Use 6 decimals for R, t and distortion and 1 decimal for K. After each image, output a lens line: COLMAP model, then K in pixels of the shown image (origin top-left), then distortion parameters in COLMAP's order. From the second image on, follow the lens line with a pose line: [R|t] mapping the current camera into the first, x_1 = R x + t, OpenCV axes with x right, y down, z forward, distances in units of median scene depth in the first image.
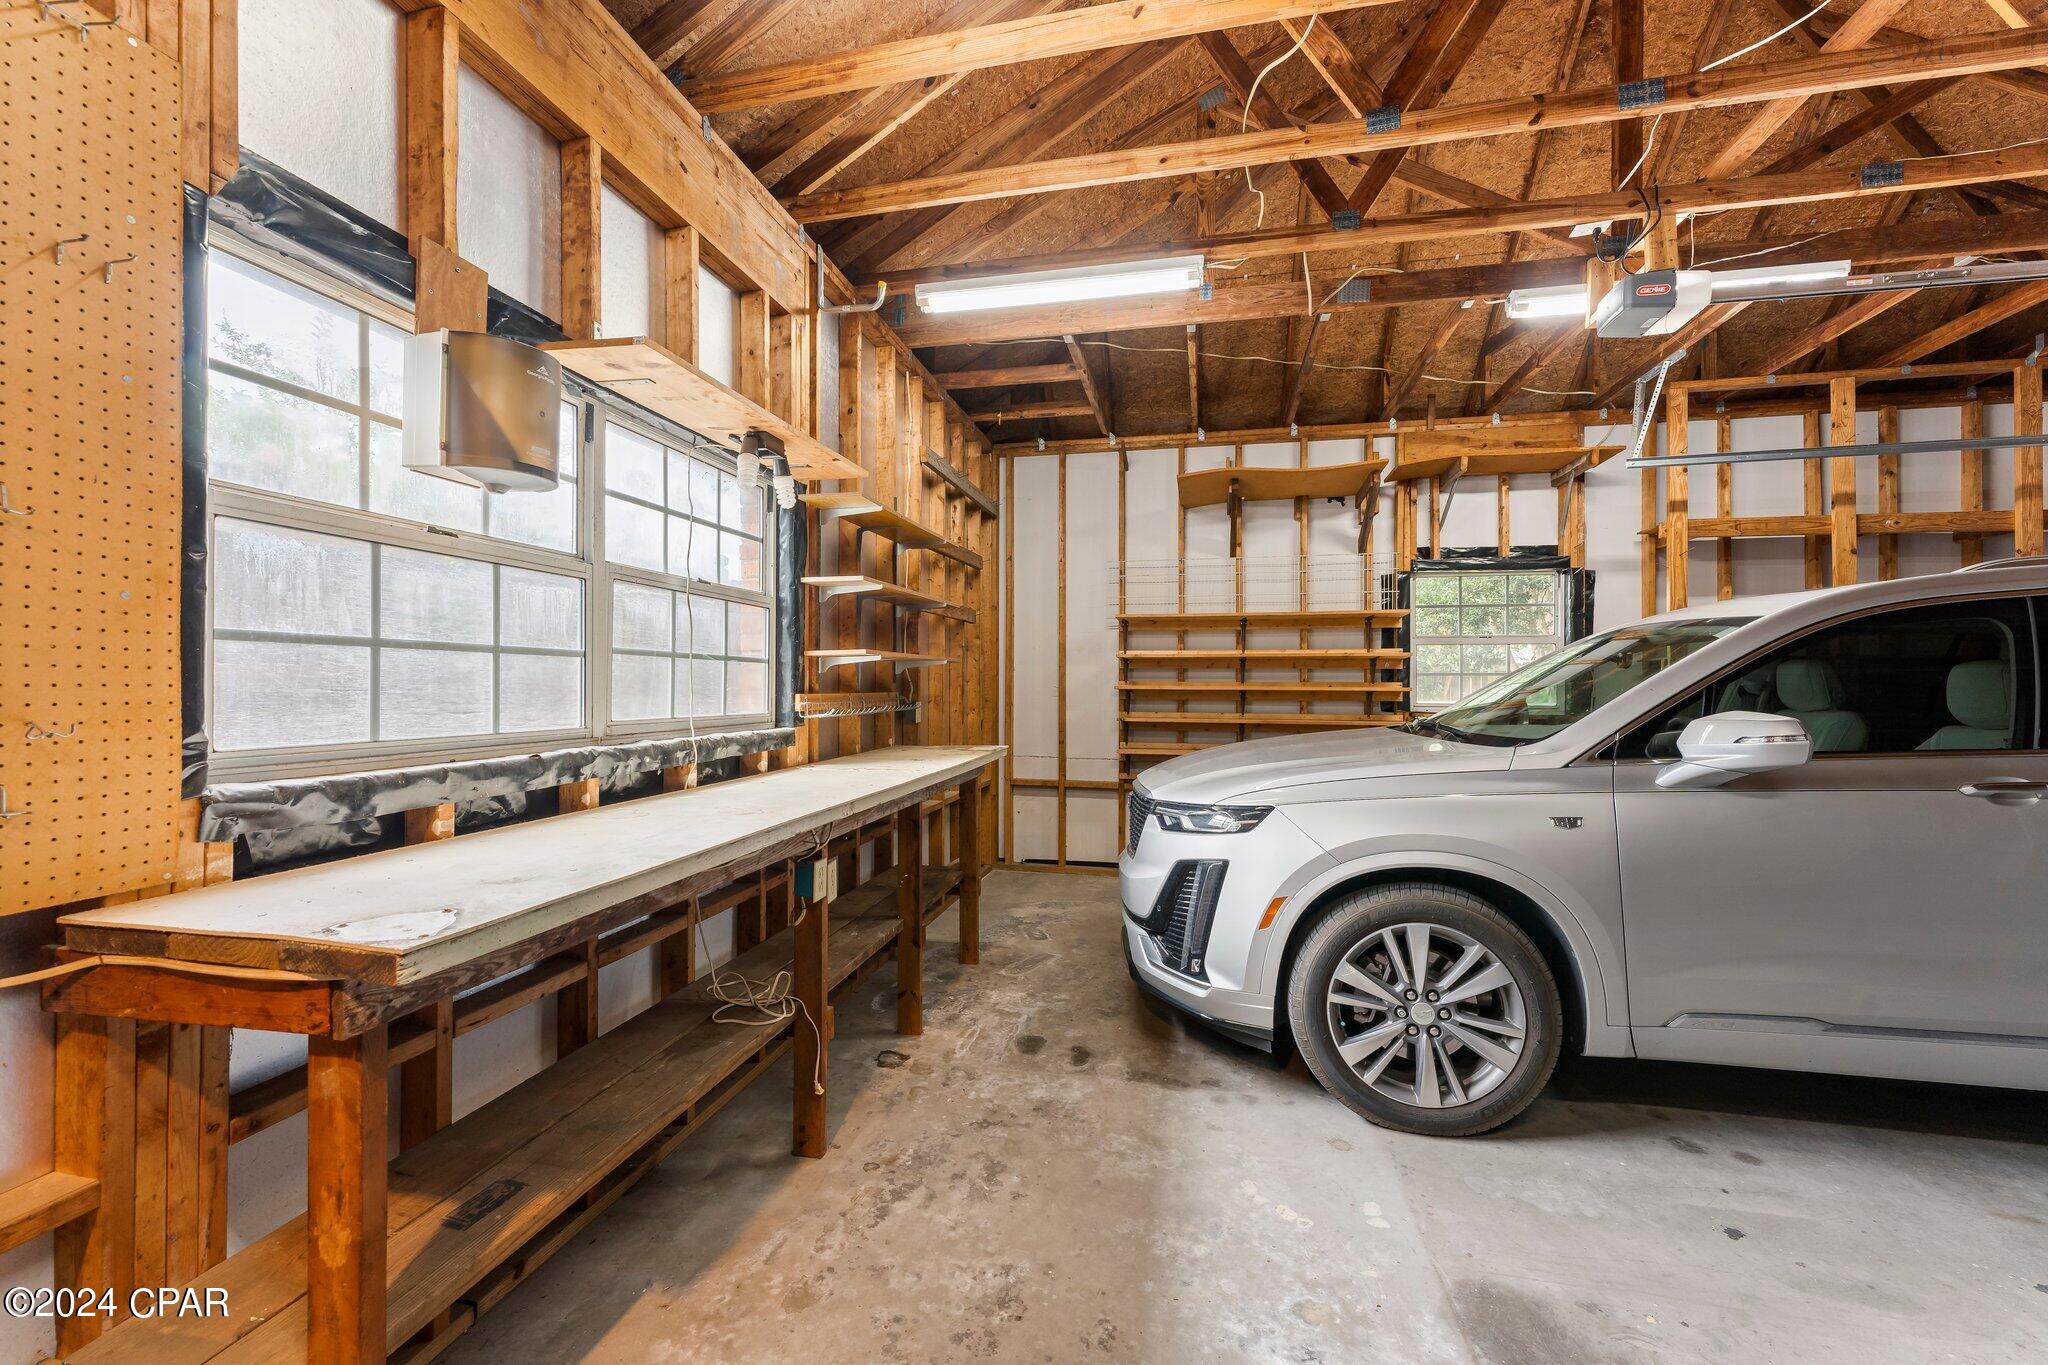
lens RADIAL K [[819.4, 0, 1029.8], [0, 819.4, 684.4], [0, 0, 1]] dist [0.000741, -0.000760]
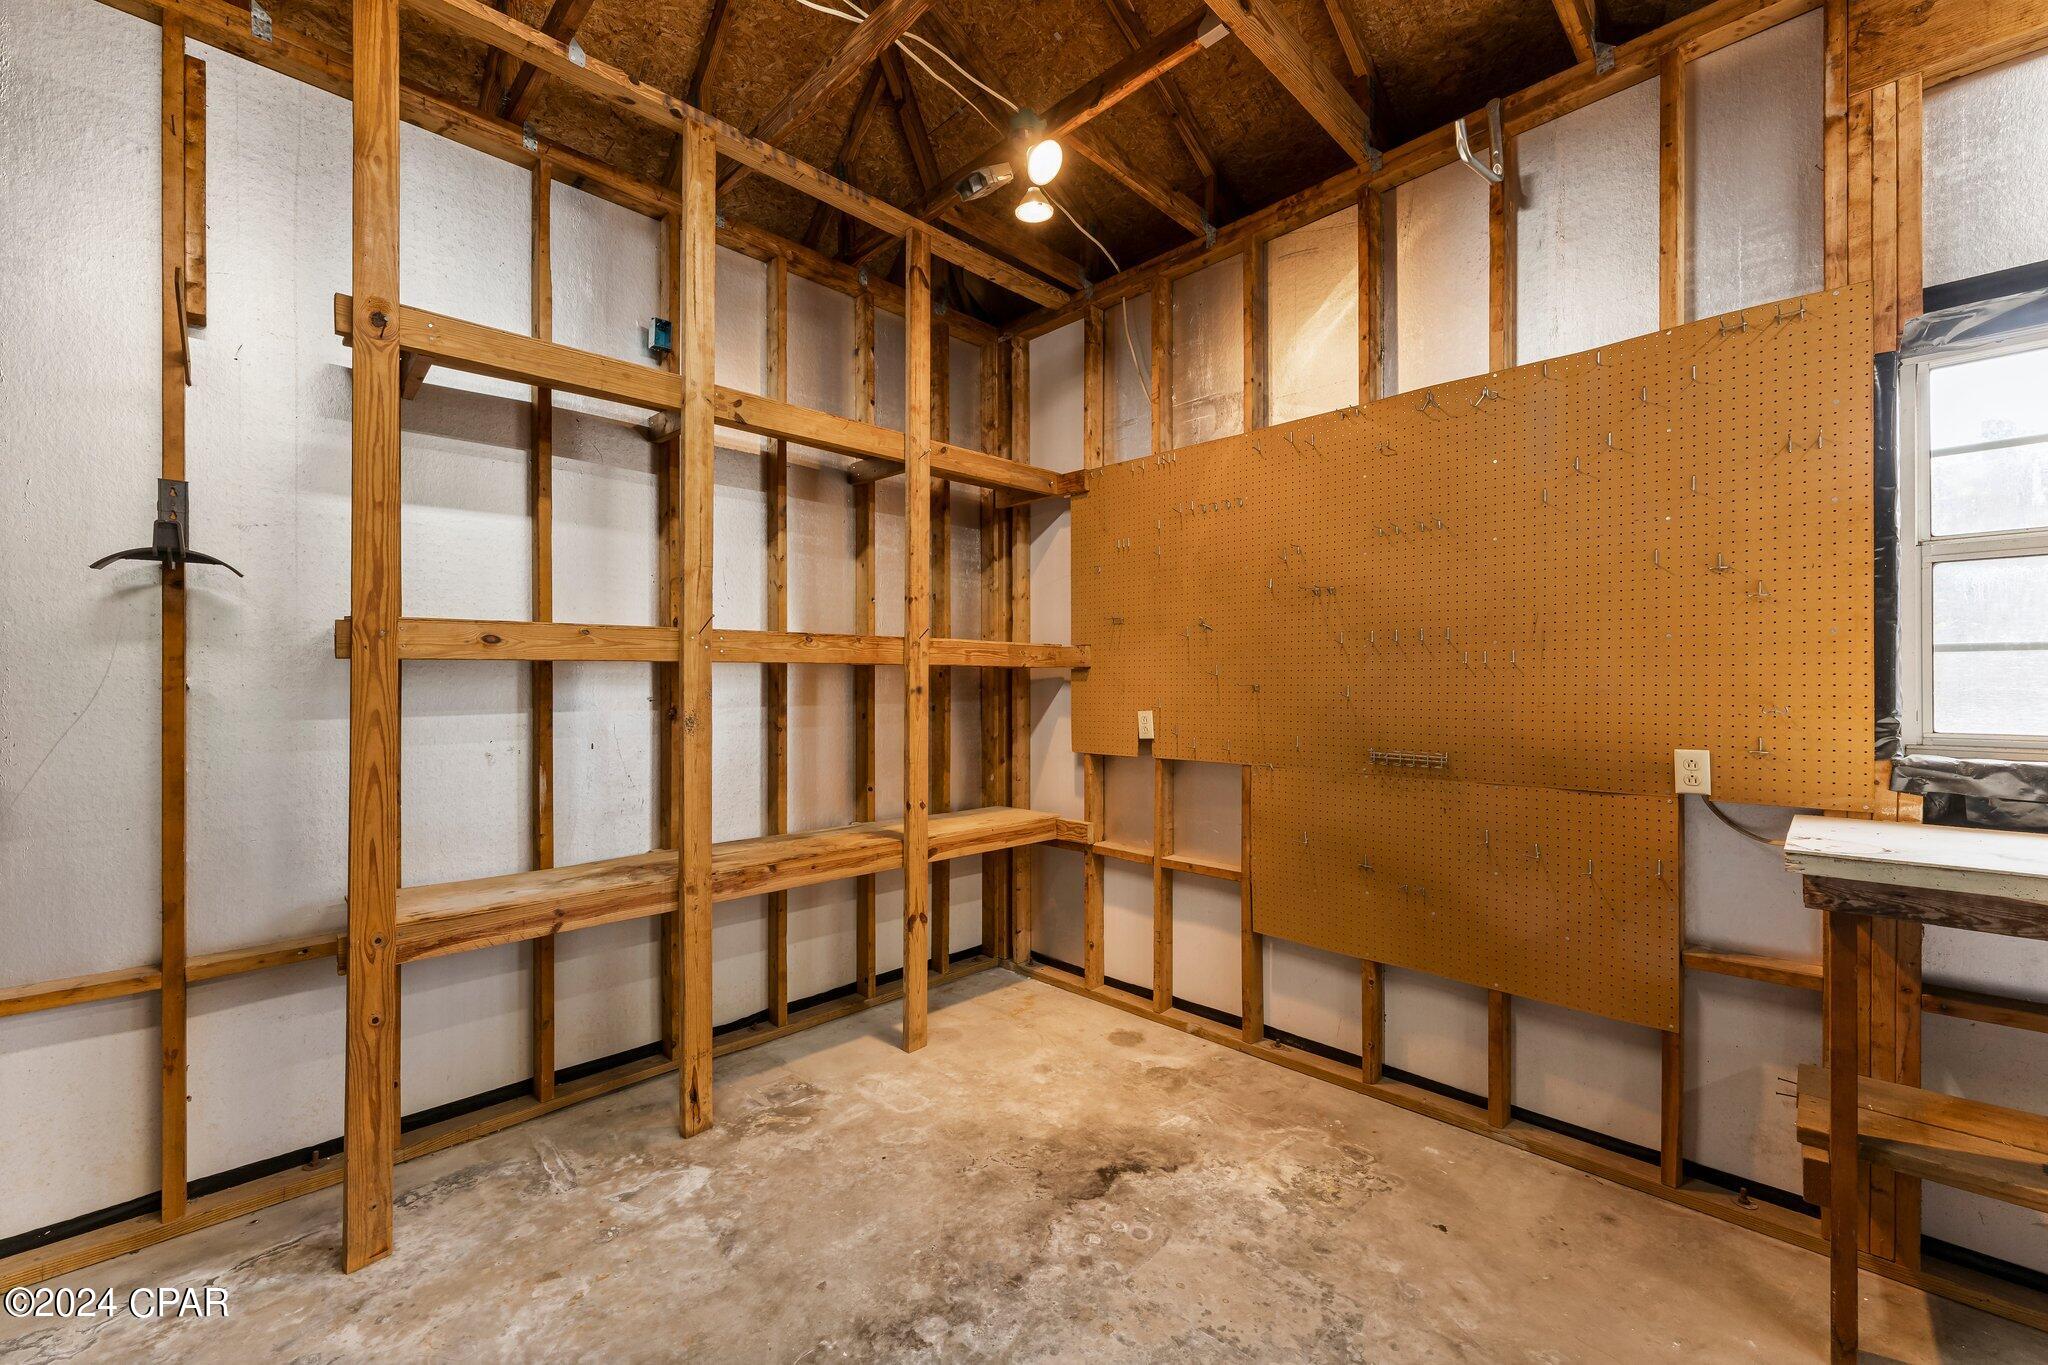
lens RADIAL K [[819.4, 0, 1017.9], [0, 819.4, 678.8], [0, 0, 1]] dist [0.000741, -0.000760]
pose [[-0.534729, -0.002846, -0.845019, 0.558522], [0.004164, 0.999973, -0.006003, -0.004187], [0.845013, -0.006729, -0.534703, 0.233604]]
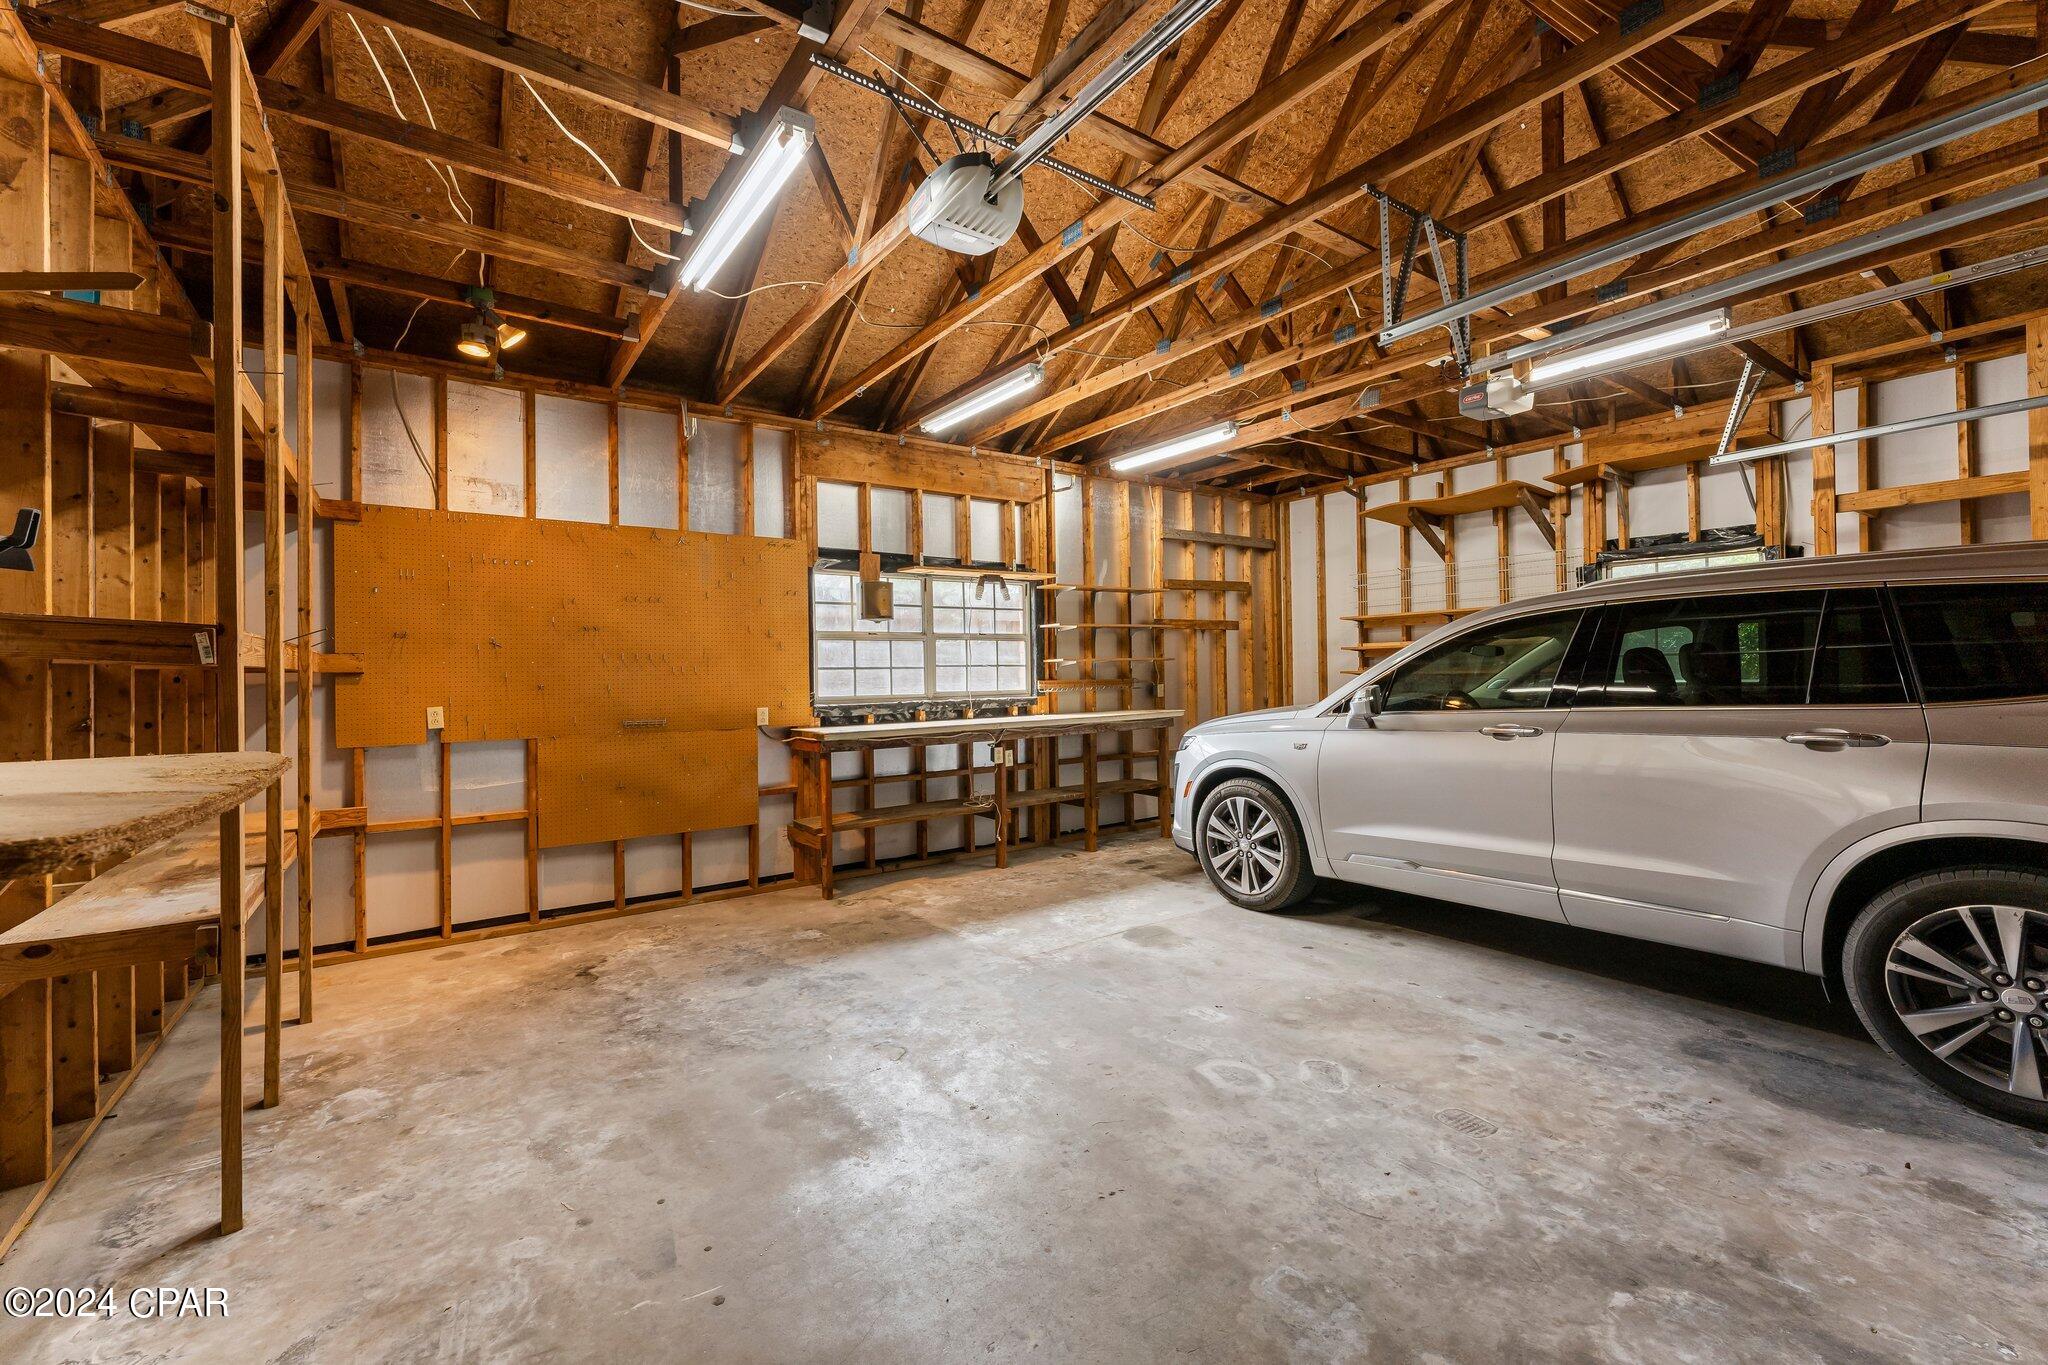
lens RADIAL K [[819.4, 0, 1019.8], [0, 819.4, 676.9], [0, 0, 1]] dist [0.000741, -0.000760]
pose [[0.747484, -0.013999, -0.664132, 1.376808], [0.019422, 0.999811, 0.000785, -0.000591], [0.663996, -0.013485, 0.747615, -0.776673]]
